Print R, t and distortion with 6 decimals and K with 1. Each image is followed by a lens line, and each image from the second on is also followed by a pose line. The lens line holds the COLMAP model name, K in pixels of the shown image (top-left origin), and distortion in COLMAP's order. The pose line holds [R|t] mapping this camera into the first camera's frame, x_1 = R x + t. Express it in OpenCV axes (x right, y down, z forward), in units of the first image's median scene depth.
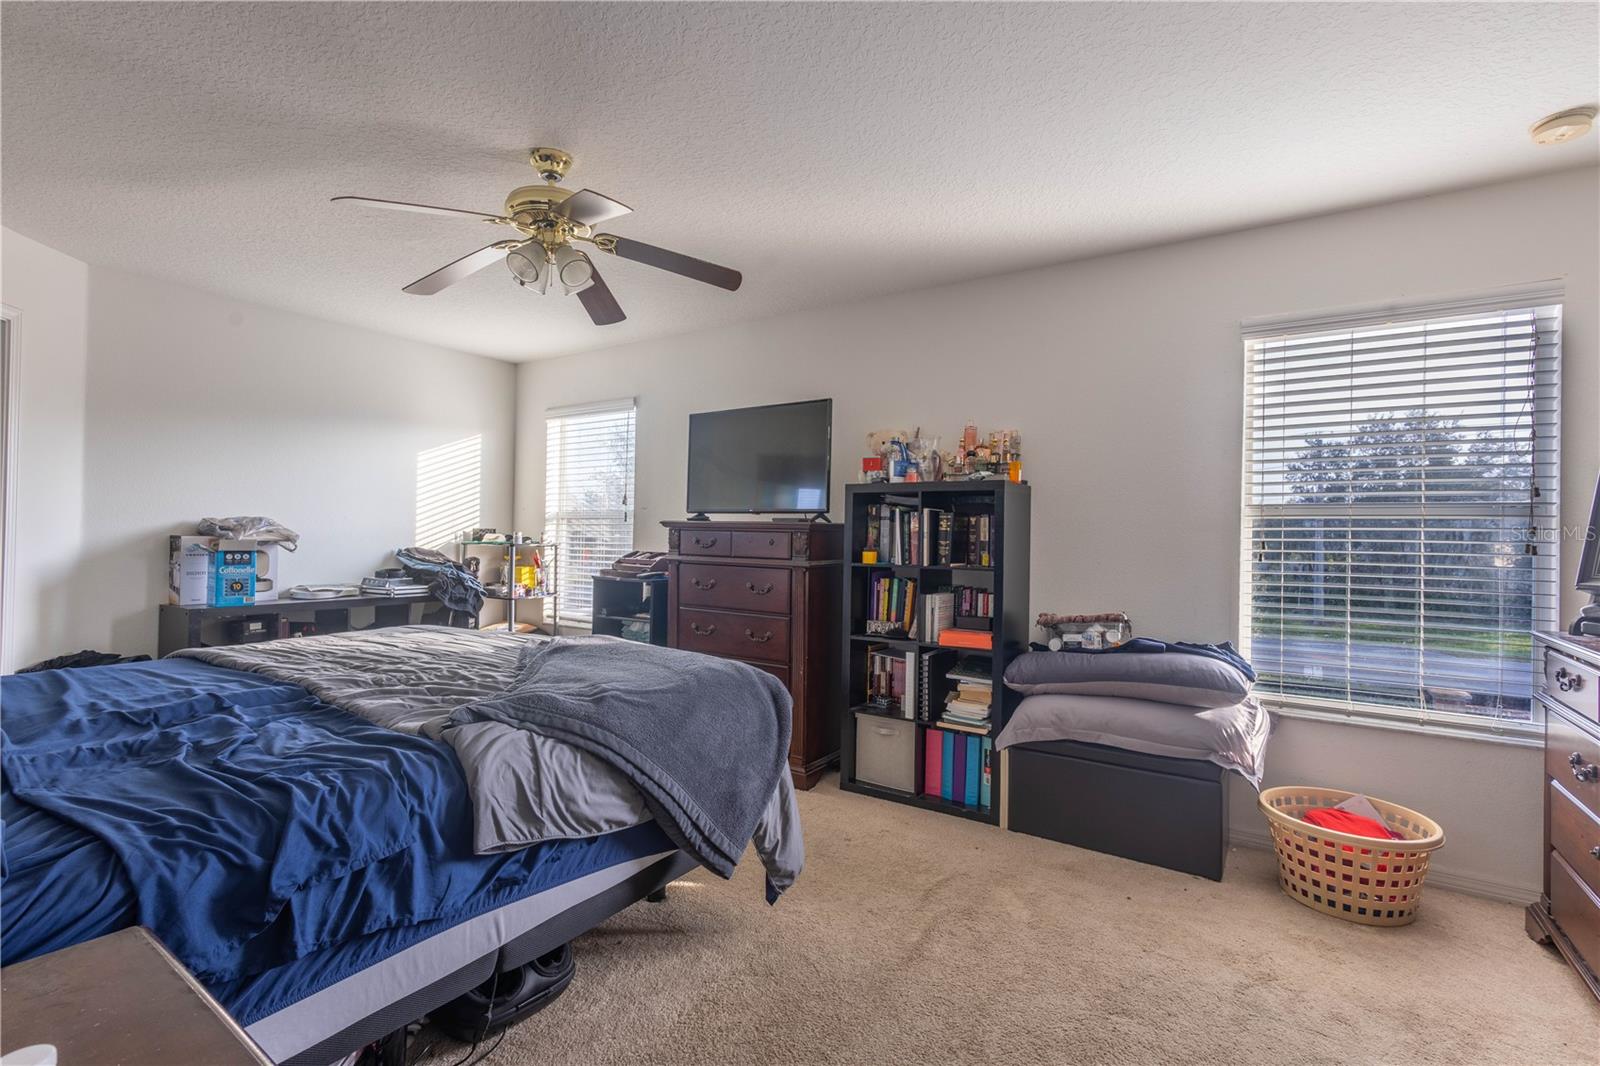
lens RADIAL K [[729.3, 0, 801.2], [0, 729.3, 531.5], [0, 0, 1]] dist [0.011267, -0.002483]
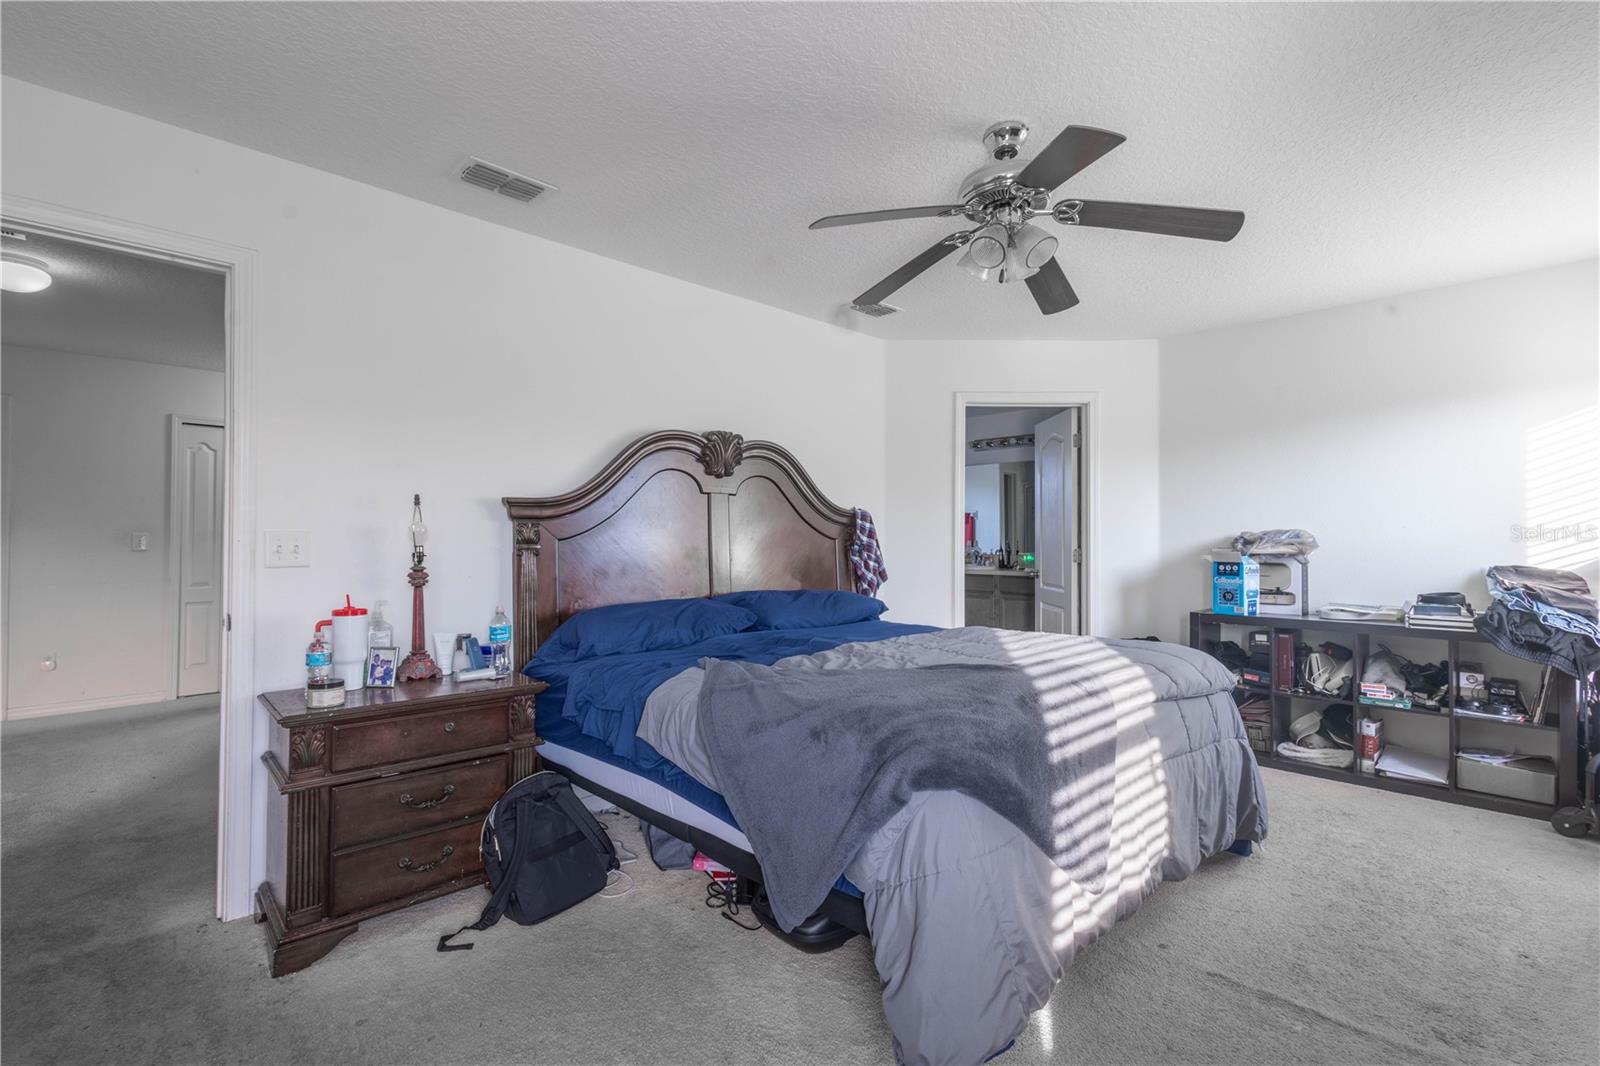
lens RADIAL K [[729.3, 0, 804.3], [0, 729.3, 532.0], [0, 0, 1]] dist [0.011267, -0.002483]
pose [[-0.193902, -0.026326, -0.980668, 0.391459], [-0.001737, 0.999648, -0.026492, 0.011512], [0.981019, -0.003434, -0.193880, 0.603656]]
